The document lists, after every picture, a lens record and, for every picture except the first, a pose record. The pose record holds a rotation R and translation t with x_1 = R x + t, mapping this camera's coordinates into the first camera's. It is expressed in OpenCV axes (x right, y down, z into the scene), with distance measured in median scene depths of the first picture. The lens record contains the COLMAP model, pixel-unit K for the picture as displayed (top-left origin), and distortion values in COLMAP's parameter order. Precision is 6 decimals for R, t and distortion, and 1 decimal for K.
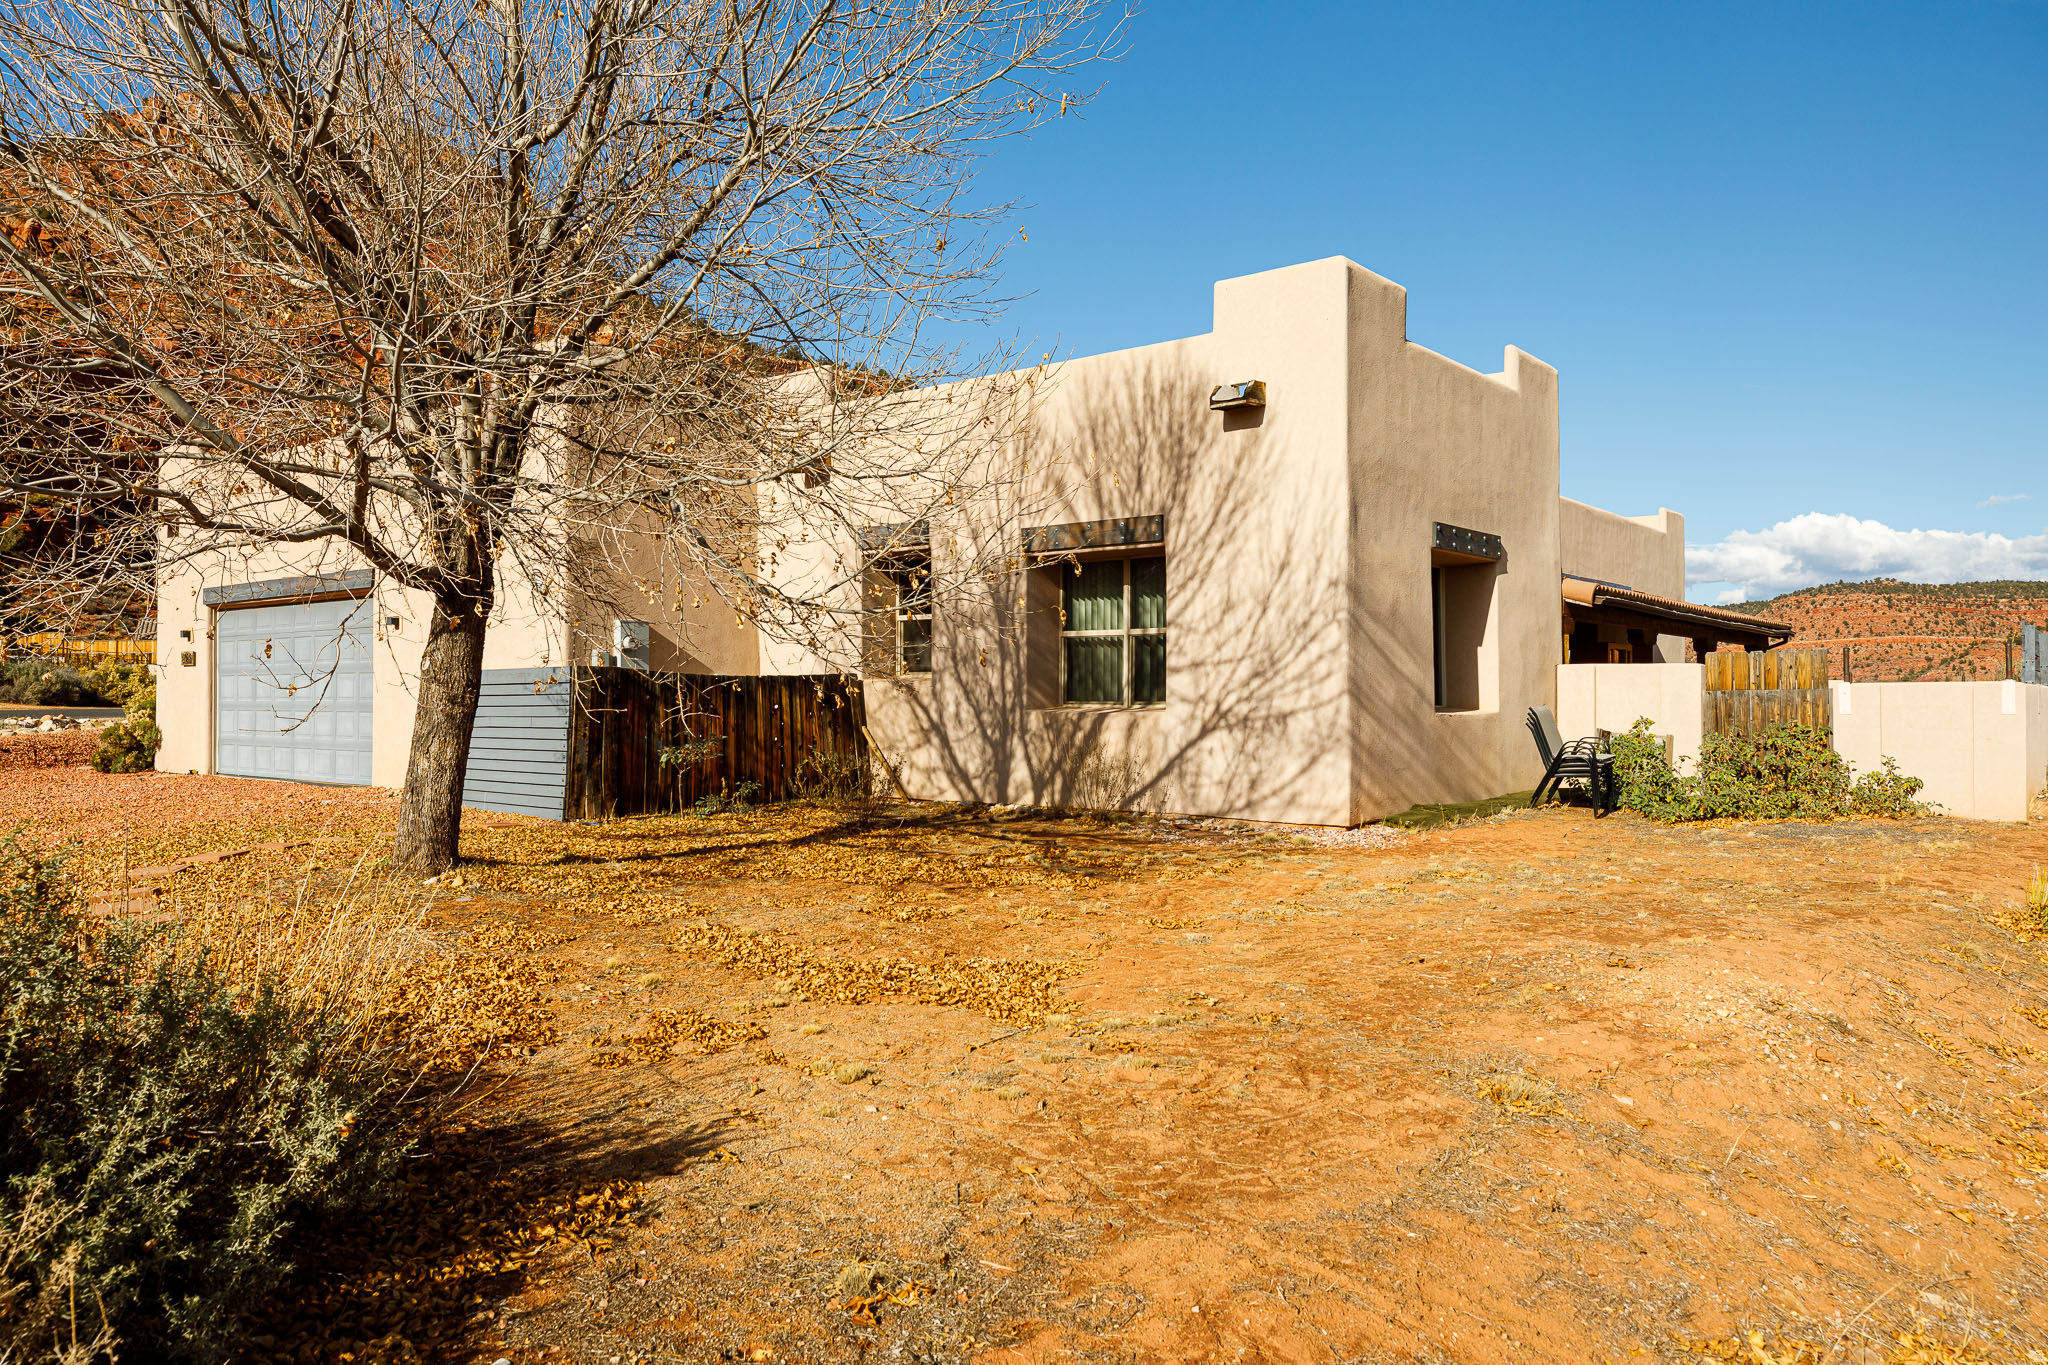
lens RADIAL K [[1471.4, 0, 1024.4], [0, 1471.4, 685.8], [0, 0, 1]] dist [-0.001380, 0.001128]
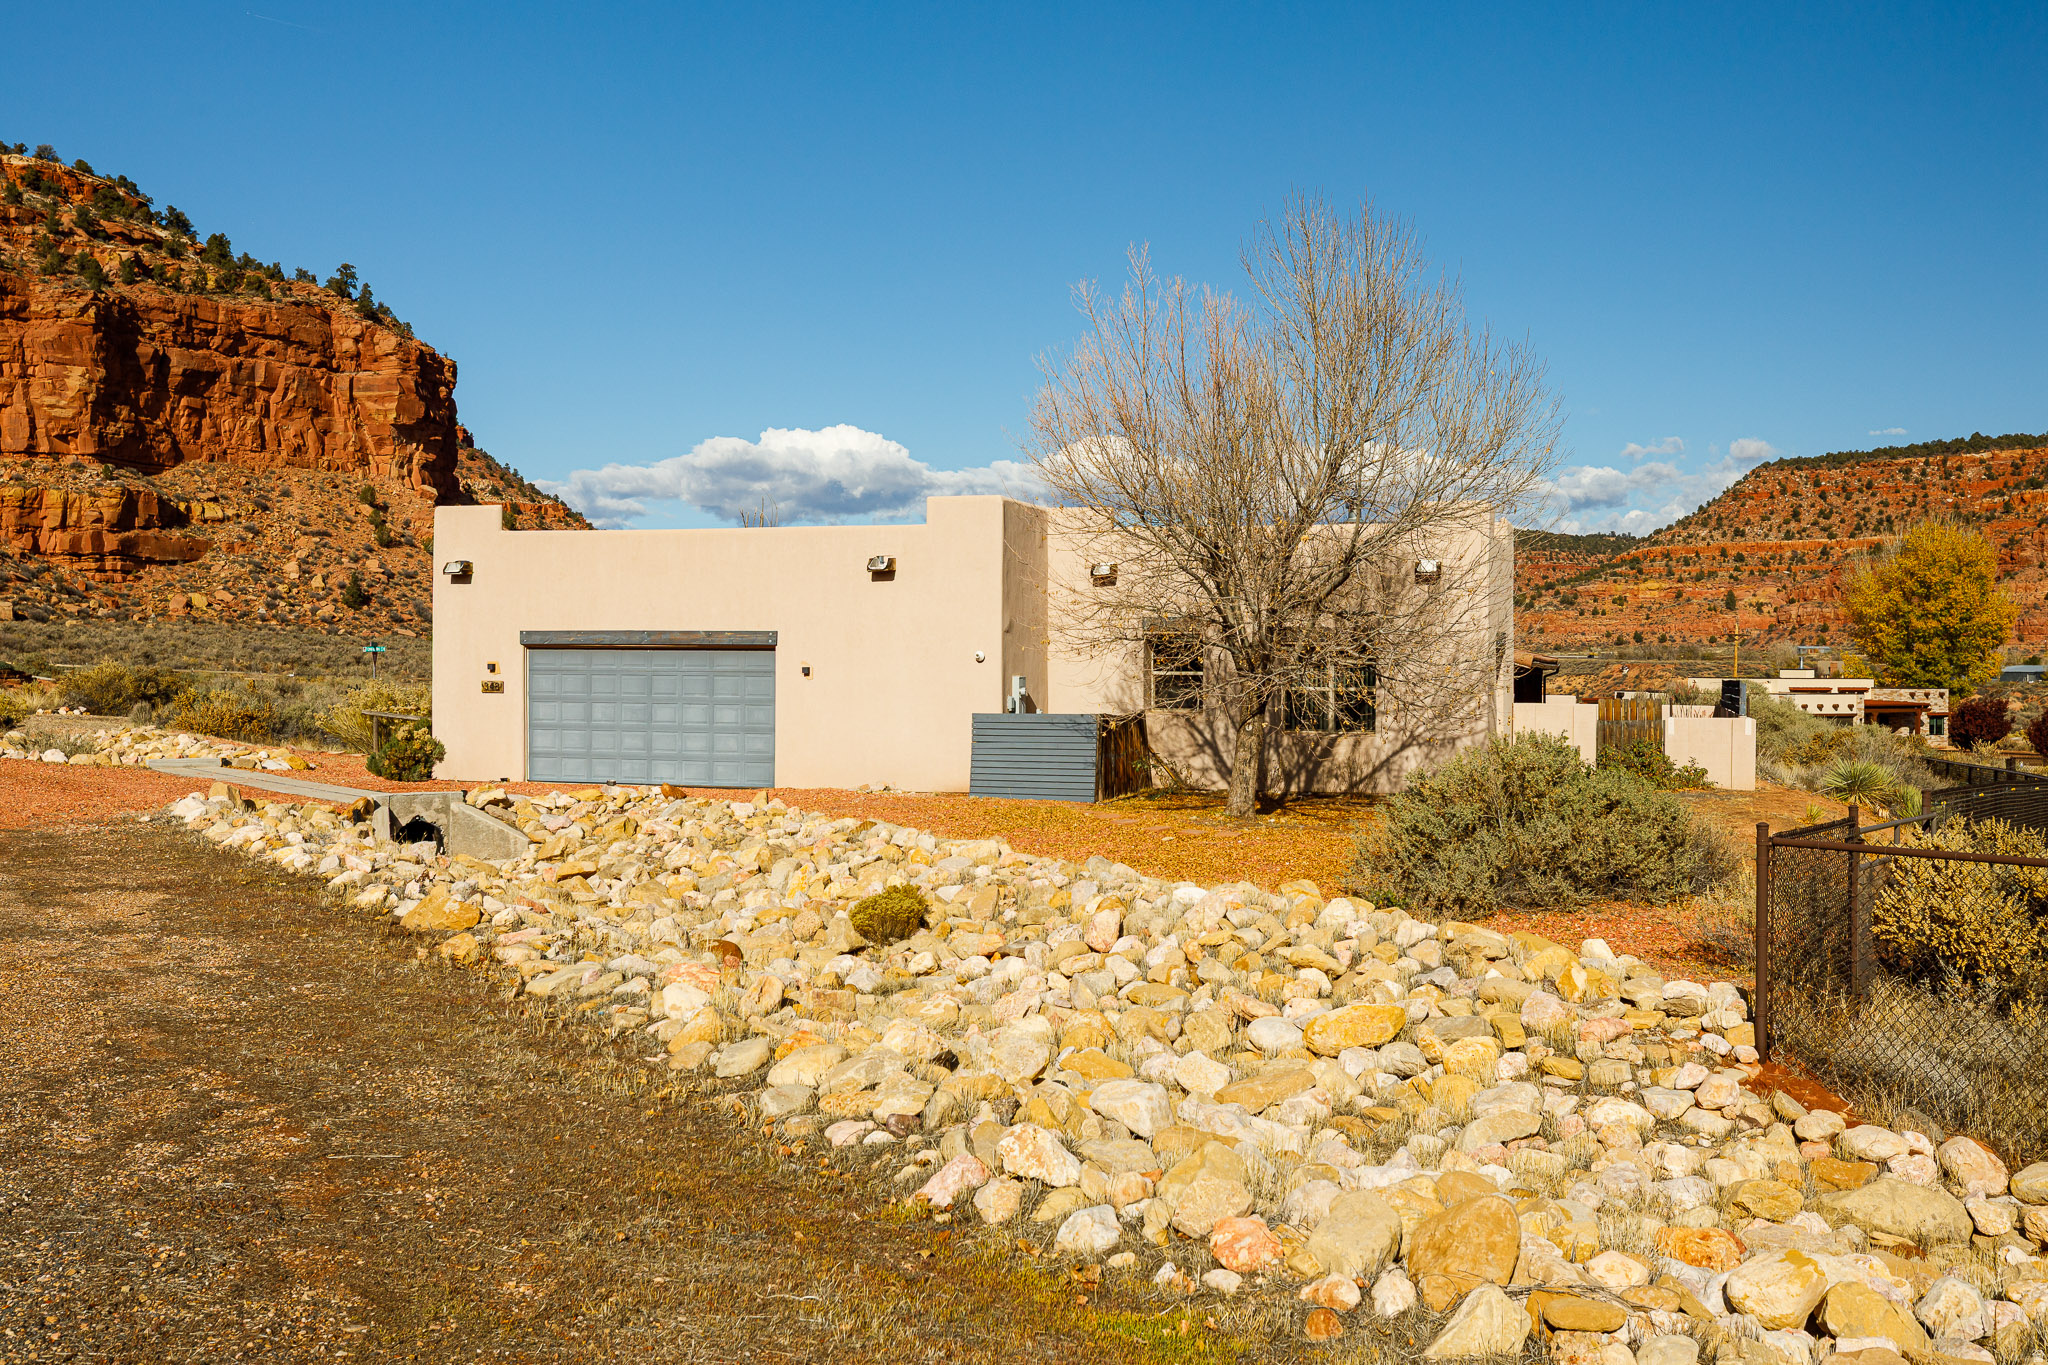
lens RADIAL K [[2166.8, 0, 1026.0], [0, 2166.8, 671.8], [0, 0, 1]] dist [0.064518, 0.000000]
pose [[0.926860, 0.004818, 0.375376, -1.241027], [-0.009878, 0.999884, 0.011557, -0.083305], [-0.375277, -0.014420, 0.926801, -1.243760]]
